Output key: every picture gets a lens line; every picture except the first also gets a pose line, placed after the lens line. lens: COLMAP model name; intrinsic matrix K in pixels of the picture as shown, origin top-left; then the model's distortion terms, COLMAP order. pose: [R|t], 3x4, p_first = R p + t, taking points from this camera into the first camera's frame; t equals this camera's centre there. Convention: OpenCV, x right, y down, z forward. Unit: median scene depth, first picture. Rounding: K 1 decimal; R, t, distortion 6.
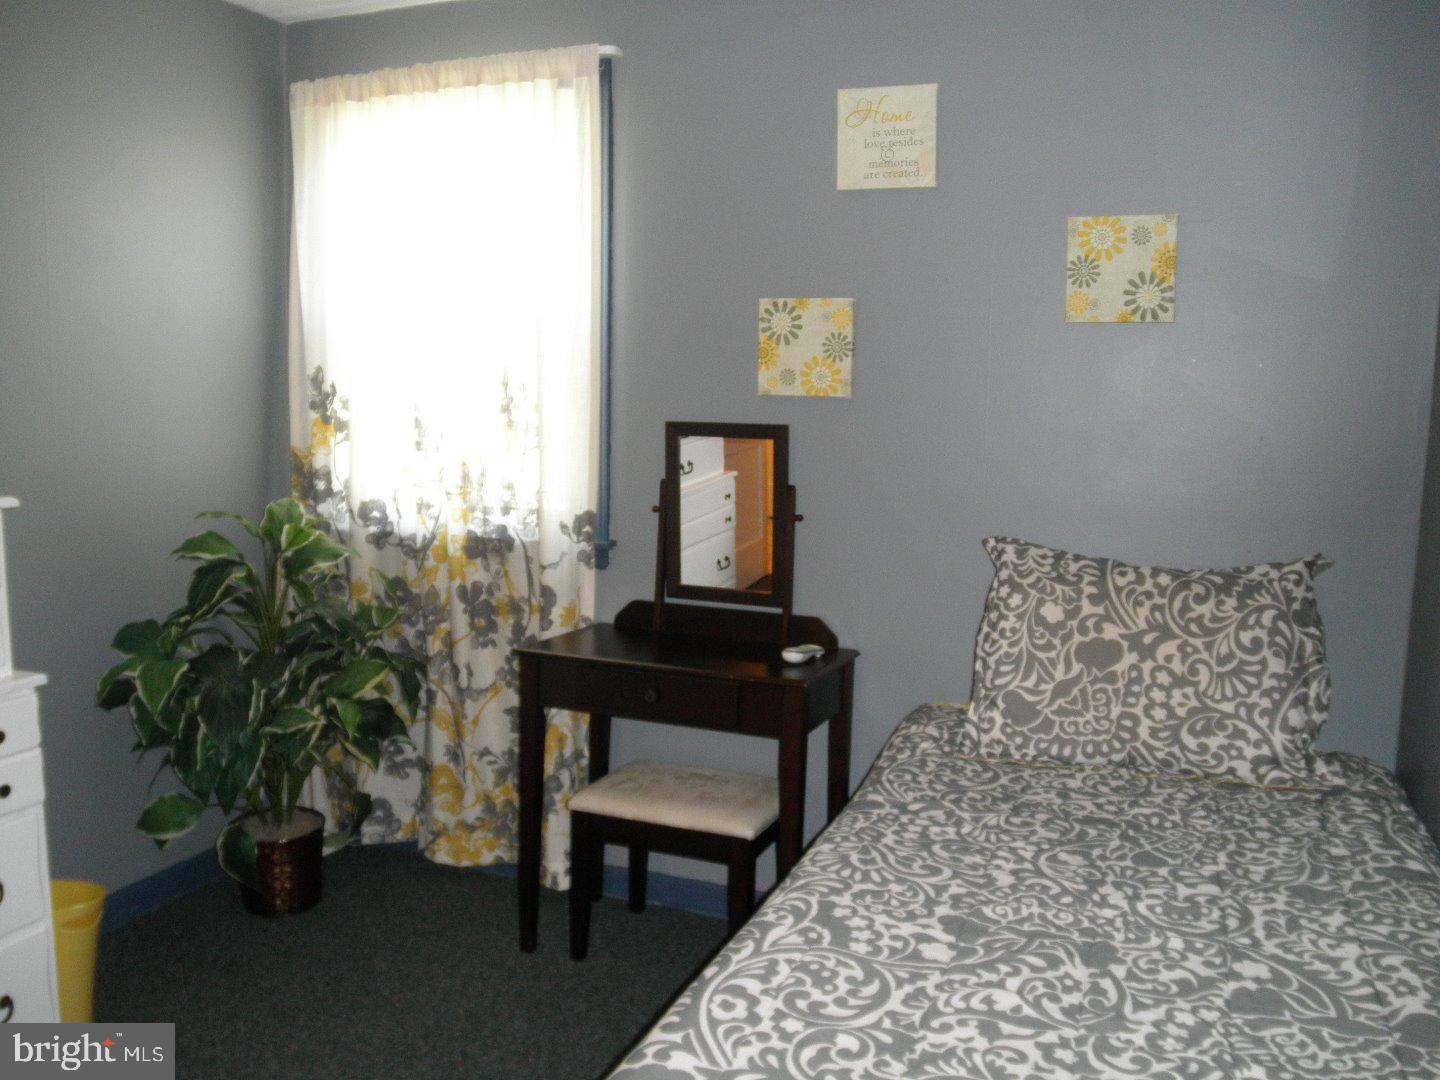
lens RADIAL K [[1187.1, 0, 719.8], [0, 1187.1, 539.0], [0, 0, 1]] dist [-0.117503, 0.102010]
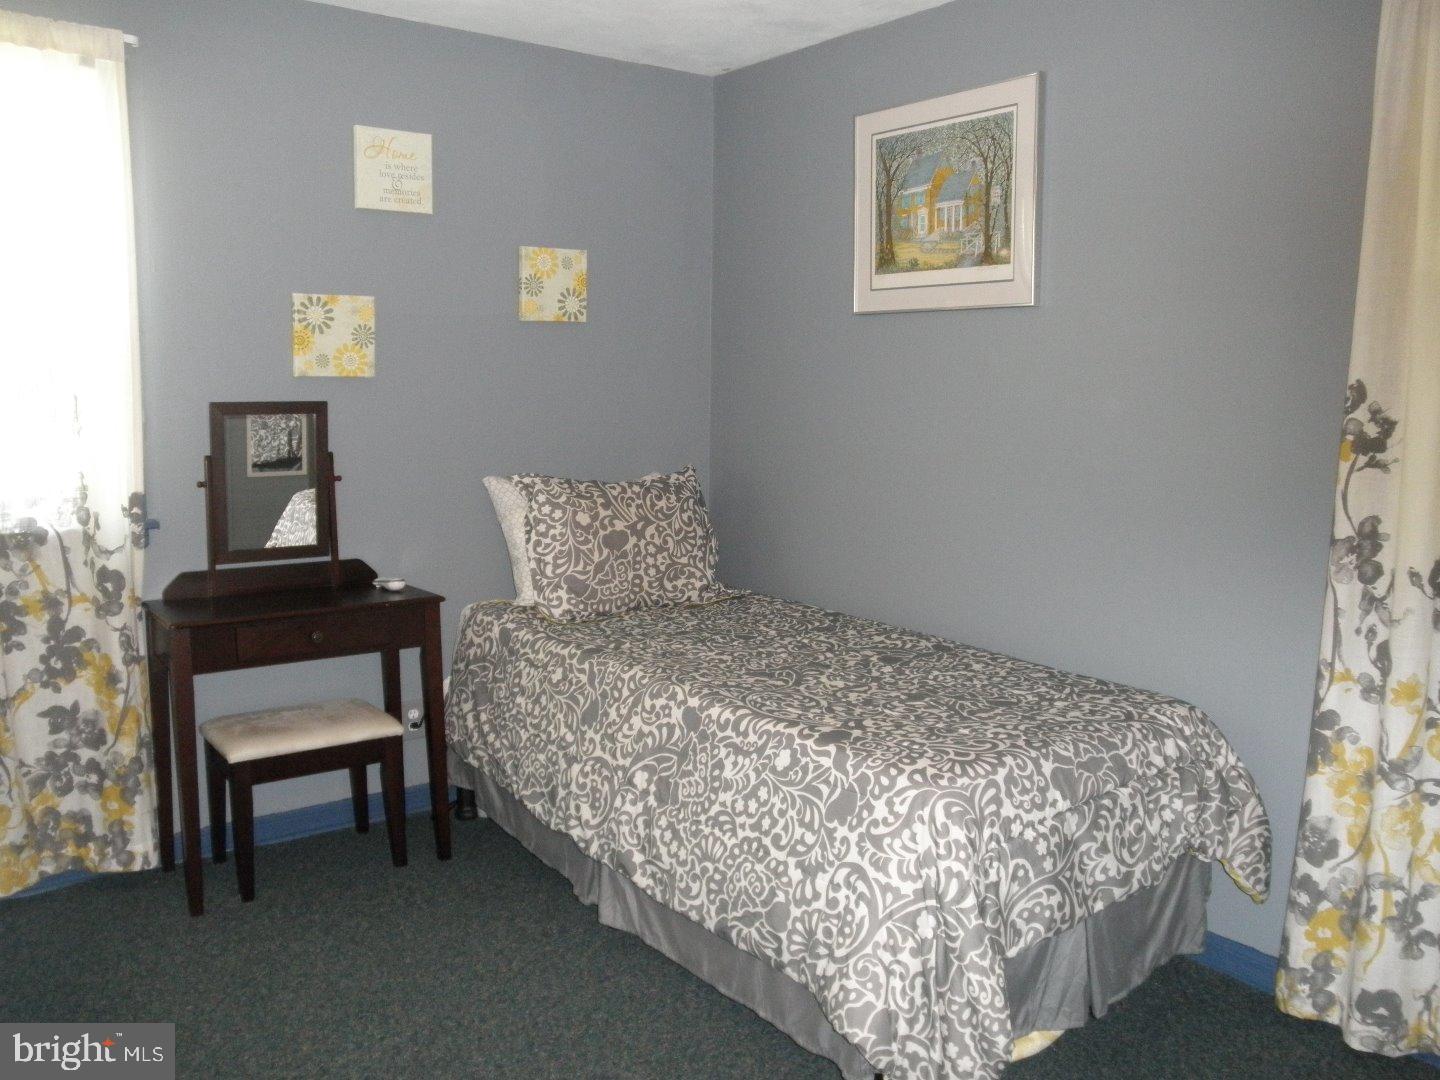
lens RADIAL K [[1187.1, 0, 725.3], [0, 1187.1, 544.5], [0, 0, 1]] dist [-0.117503, 0.102010]
pose [[0.529262, -0.130355, 0.838385, -0.835099], [0.105097, 0.990590, 0.087674, -0.016500], [-0.841924, 0.041709, 0.537982, 0.041059]]
